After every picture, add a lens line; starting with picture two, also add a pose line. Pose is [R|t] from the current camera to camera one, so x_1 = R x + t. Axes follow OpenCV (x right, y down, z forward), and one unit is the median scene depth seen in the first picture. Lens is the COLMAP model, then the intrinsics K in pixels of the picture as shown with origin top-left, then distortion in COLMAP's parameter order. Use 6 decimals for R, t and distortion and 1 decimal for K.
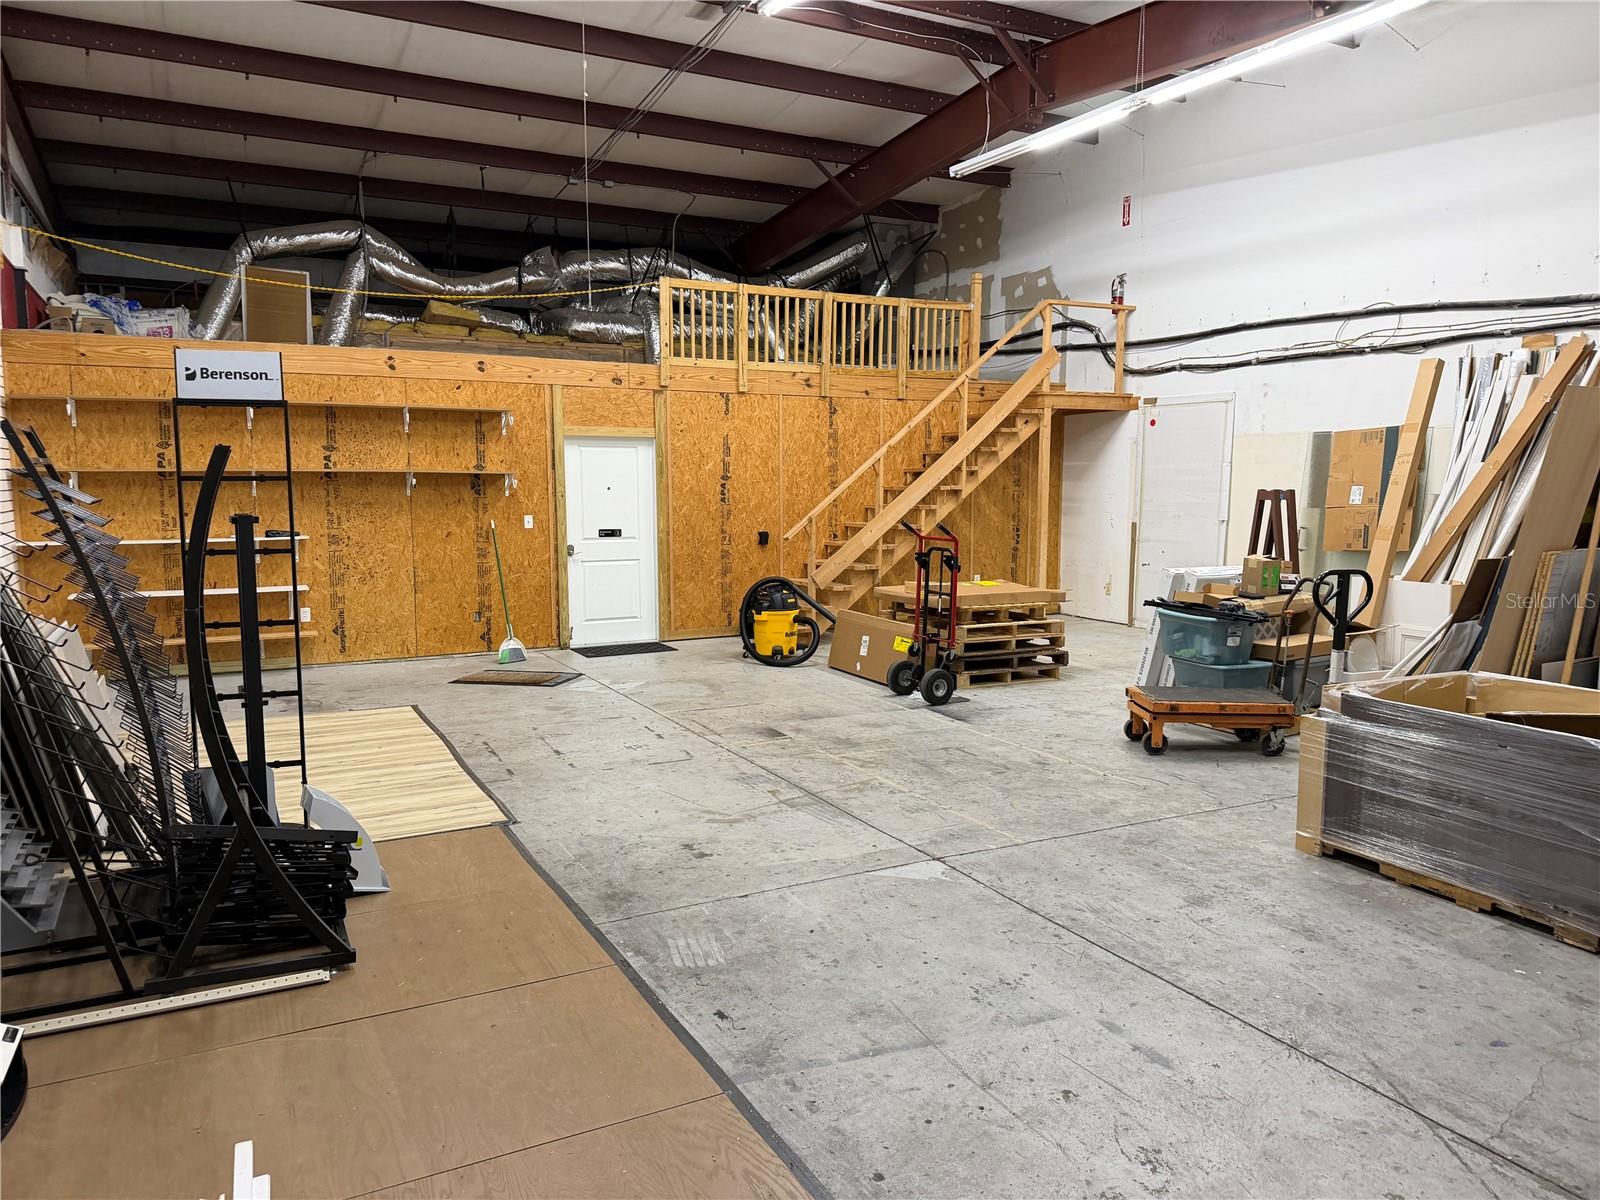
lens RADIAL K [[1117.3, 0, 796.3], [0, 1117.3, 608.1], [0, 0, 1]] dist [0.069690, -0.079701]
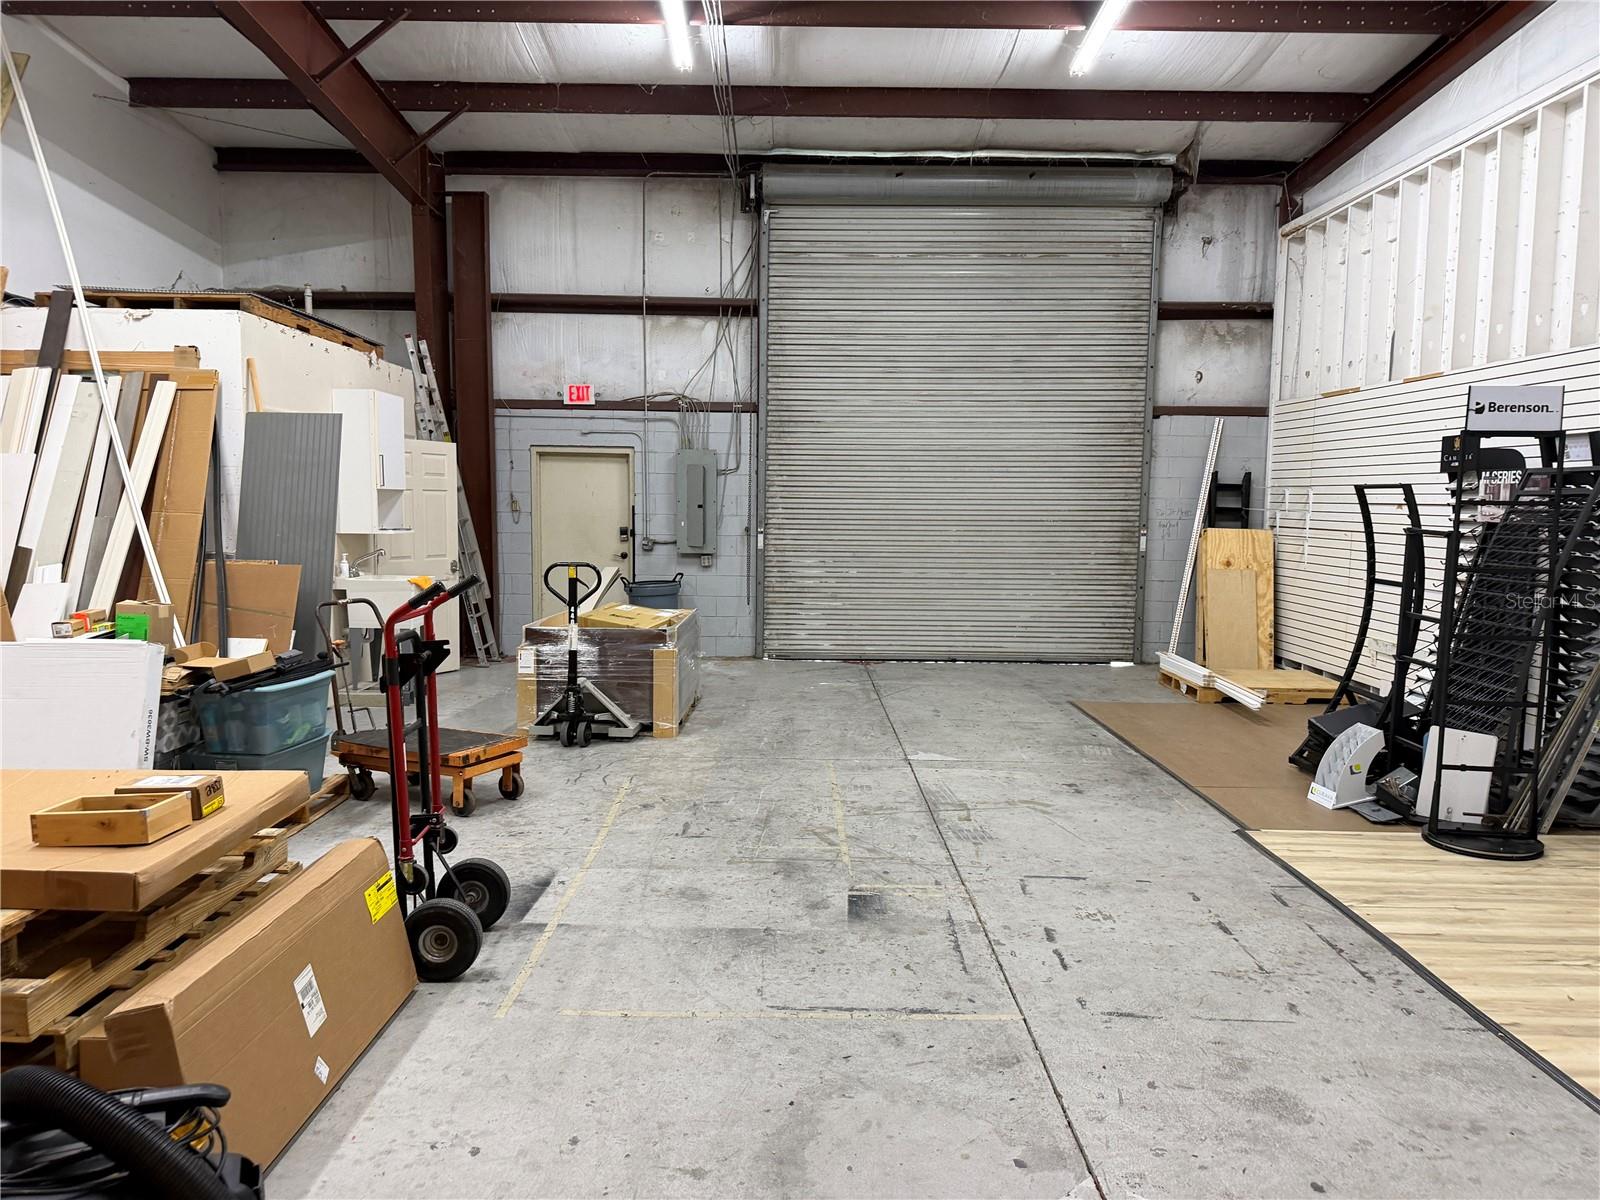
lens RADIAL K [[1117.3, 0, 783.5], [0, 1117.3, 602.2], [0, 0, 1]] dist [0.069690, -0.079701]
pose [[-0.884055, -0.059130, 0.463627, -0.308325], [0.038356, 0.979440, 0.198055, -0.210443], [-0.465806, 0.192875, -0.863611, 1.805159]]
